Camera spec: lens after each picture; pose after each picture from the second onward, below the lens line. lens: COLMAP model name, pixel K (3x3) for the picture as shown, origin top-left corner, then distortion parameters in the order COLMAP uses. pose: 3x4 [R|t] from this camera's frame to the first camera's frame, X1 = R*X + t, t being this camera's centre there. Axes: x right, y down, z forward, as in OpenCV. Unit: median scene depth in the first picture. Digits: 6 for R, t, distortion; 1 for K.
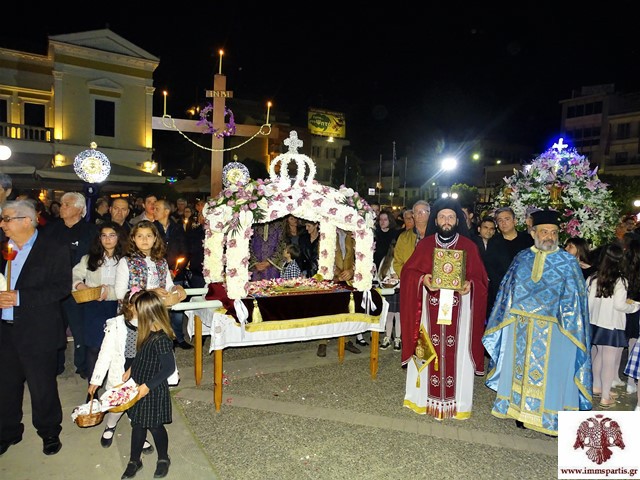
lens RADIAL K [[460.5, 0, 319.5], [0, 460.5, 243.5], [0, 0, 1]] dist [0.010472, -0.003783]
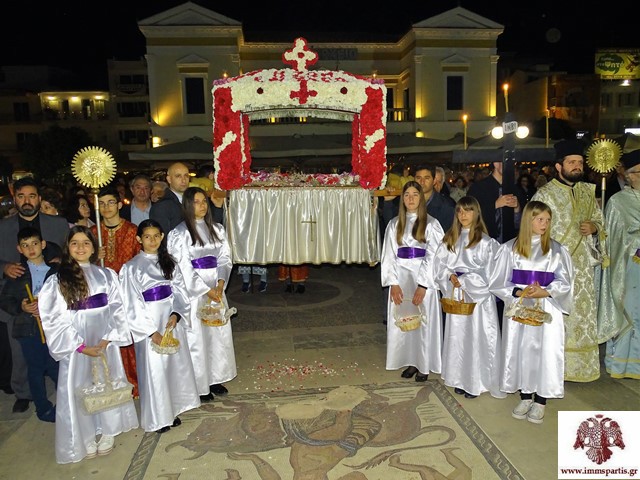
lens RADIAL K [[499.2, 0, 314.9], [0, 499.2, 239.6], [0, 0, 1]] dist [-0.006140, 0.010144]
pose [[0.912166, -0.012753, -0.409622, -0.290493], [0.033743, 0.998459, 0.044056, 0.002931], [0.408429, -0.054008, 0.911191, -0.186380]]
